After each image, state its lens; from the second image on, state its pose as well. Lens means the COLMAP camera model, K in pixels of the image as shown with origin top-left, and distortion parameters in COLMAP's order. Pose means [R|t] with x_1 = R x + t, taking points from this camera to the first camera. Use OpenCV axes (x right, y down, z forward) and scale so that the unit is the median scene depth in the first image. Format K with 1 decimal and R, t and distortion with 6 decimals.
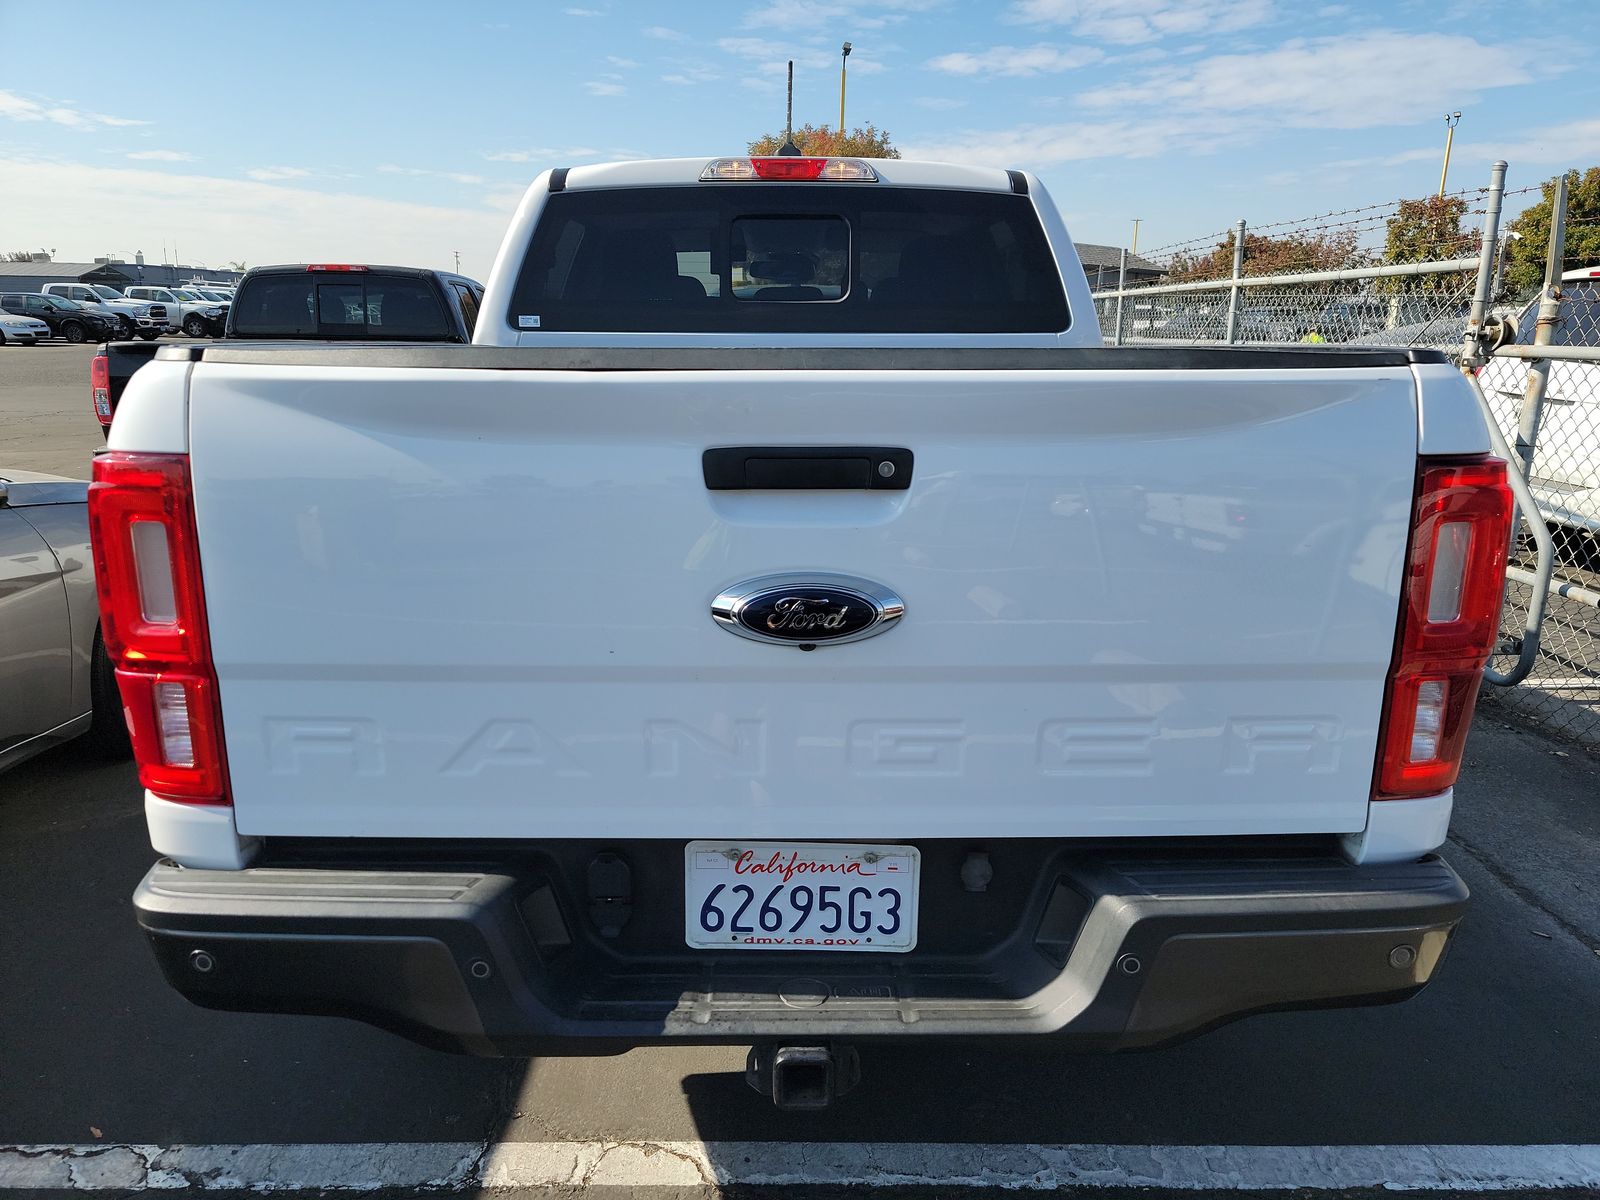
lens RADIAL K [[1180.5, 0, 811.2], [0, 1180.5, 607.8], [0, 0, 1]] dist [0.063310, -0.055707]
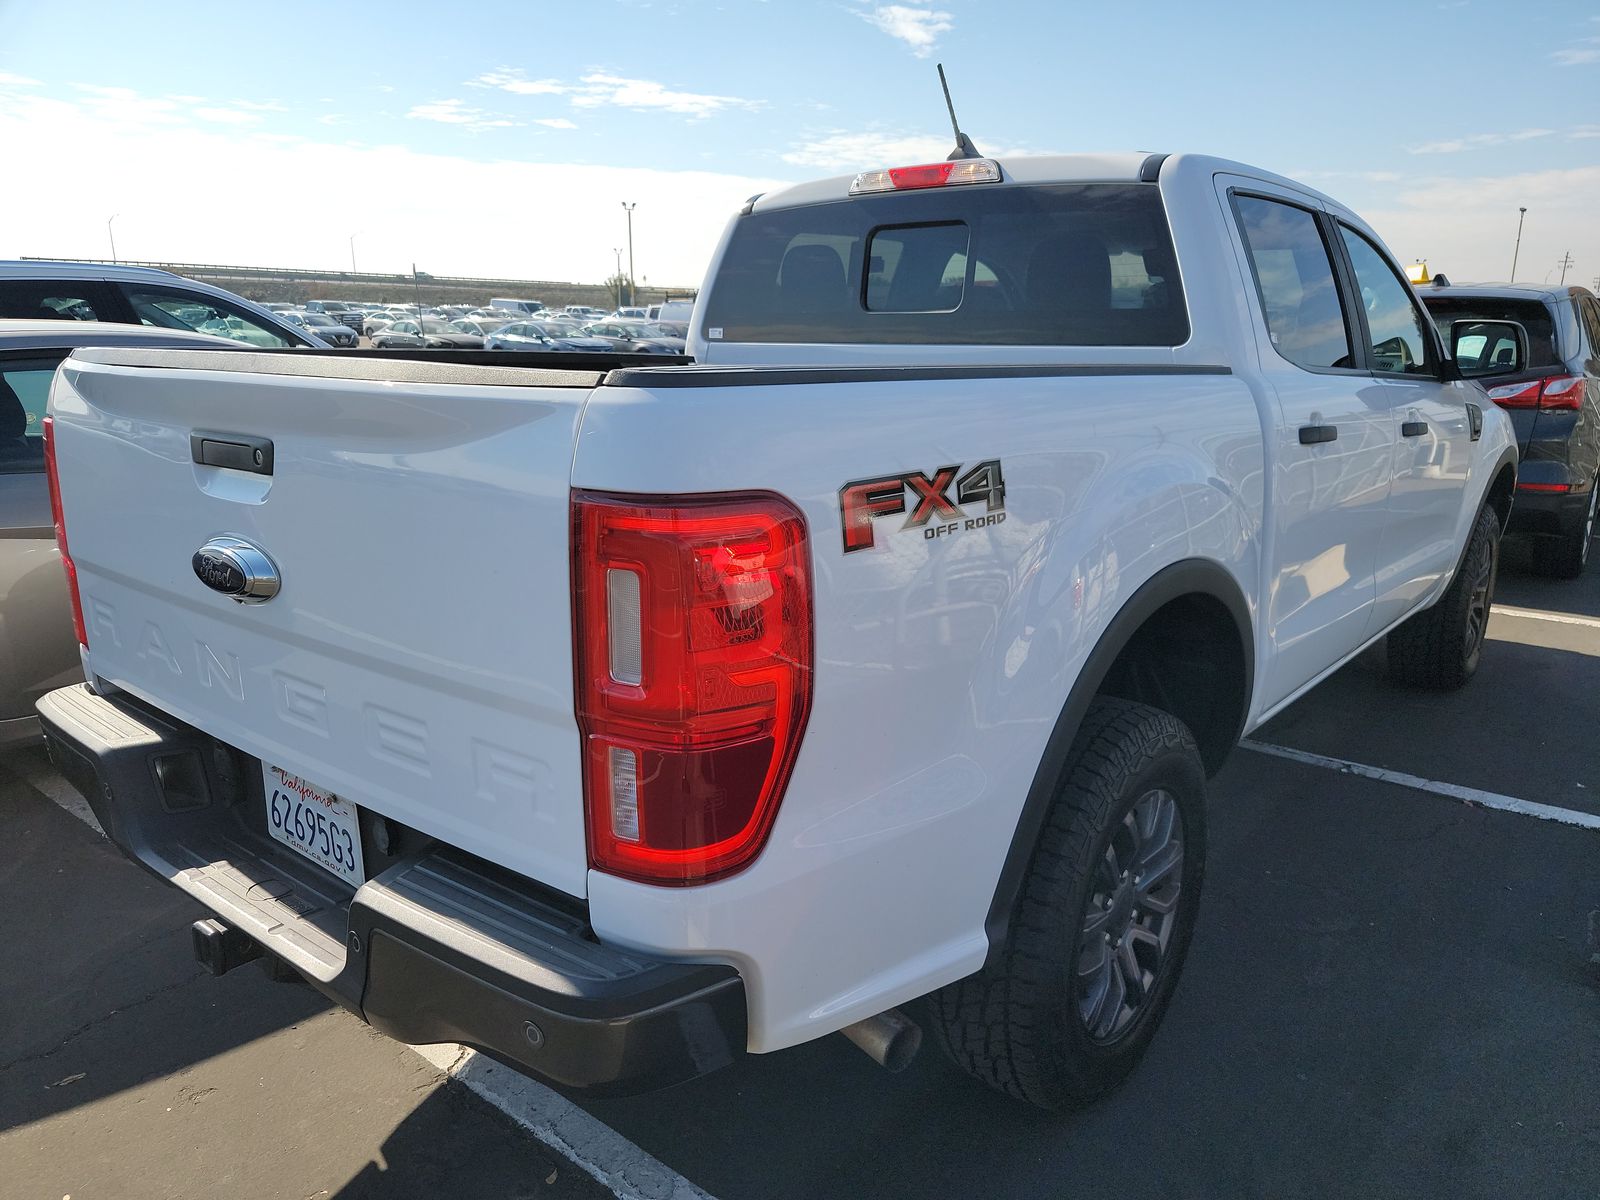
lens RADIAL K [[1180.5, 0, 811.2], [0, 1180.5, 607.8], [0, 0, 1]] dist [0.063310, -0.055707]
pose [[0.752259, 0.149400, -0.641706, 0.408432], [-0.153255, 0.986915, 0.050113, -0.037038], [0.640796, 0.060646, 0.765312, 0.145828]]
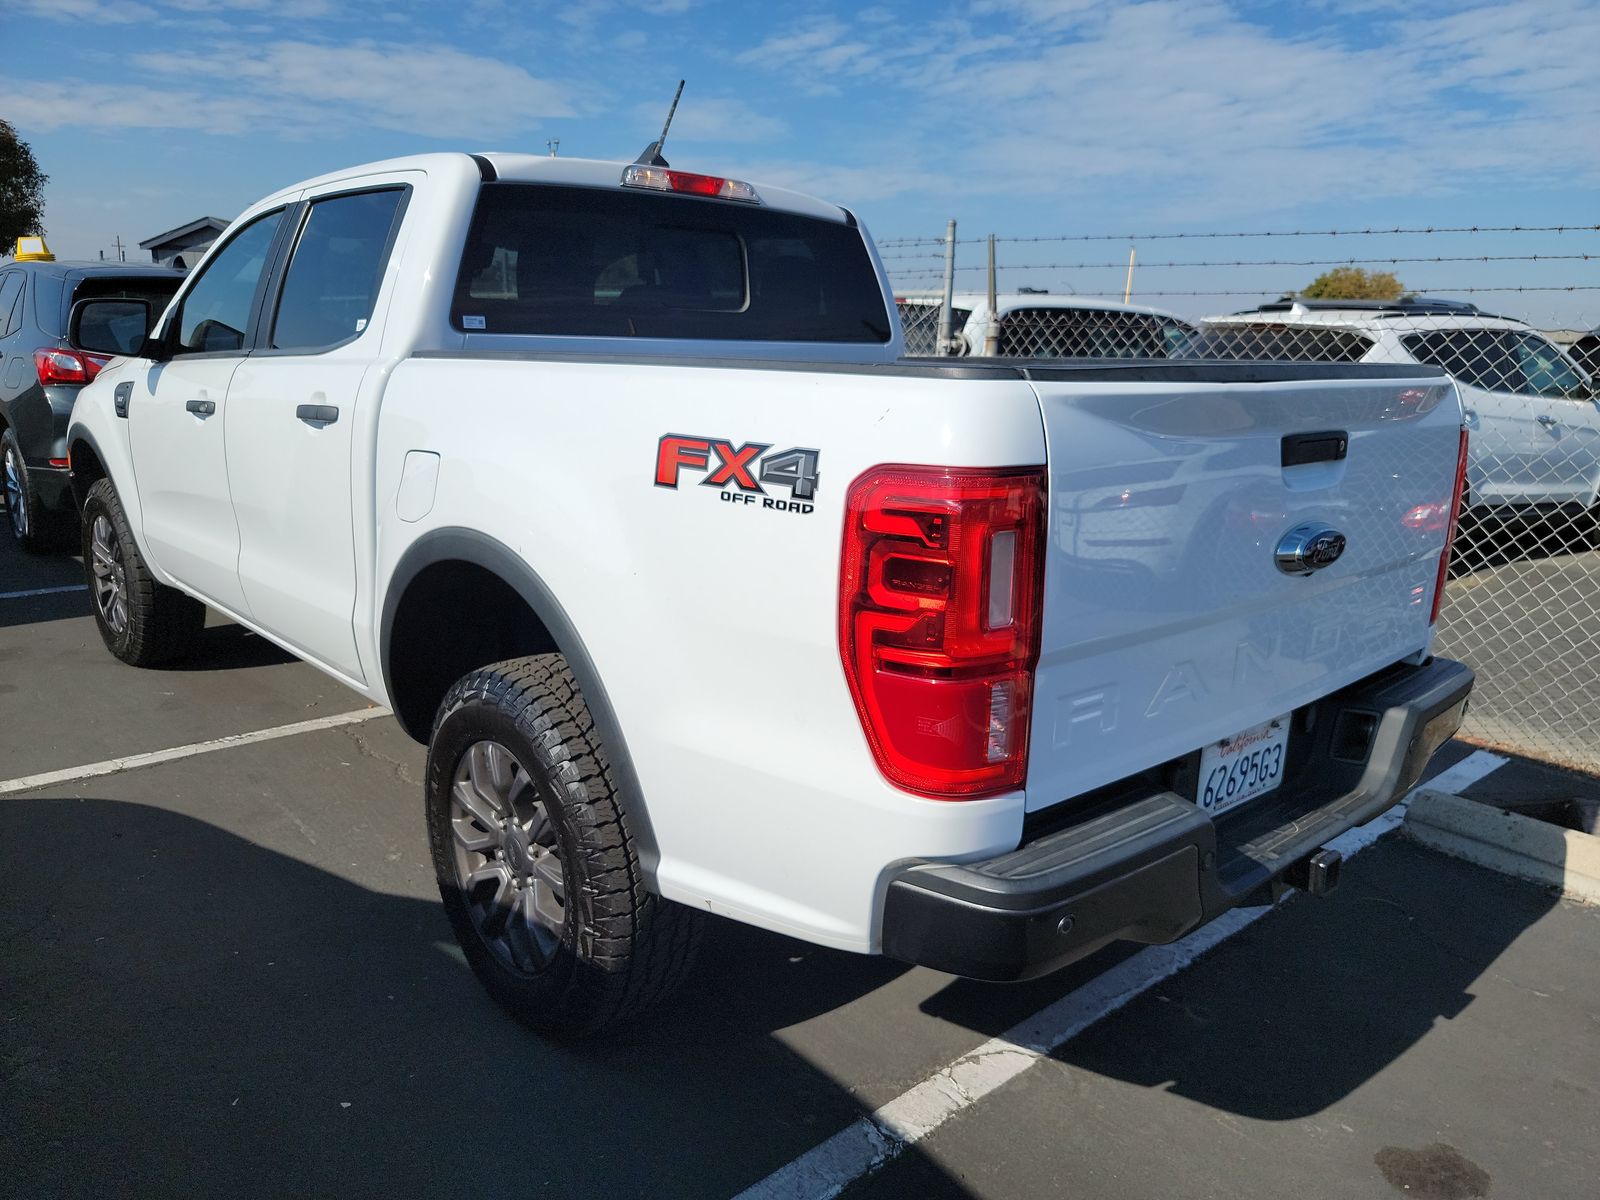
lens RADIAL K [[1159.3, 0, 877.9], [0, 1159.3, 594.6], [0, 0, 1]] dist [0.047607, -0.040827]
pose [[0.721527, -0.133915, 0.679312, -0.443950], [0.135485, 0.989458, 0.051151, -0.028197], [-0.679001, 0.055130, 0.732065, 0.107977]]
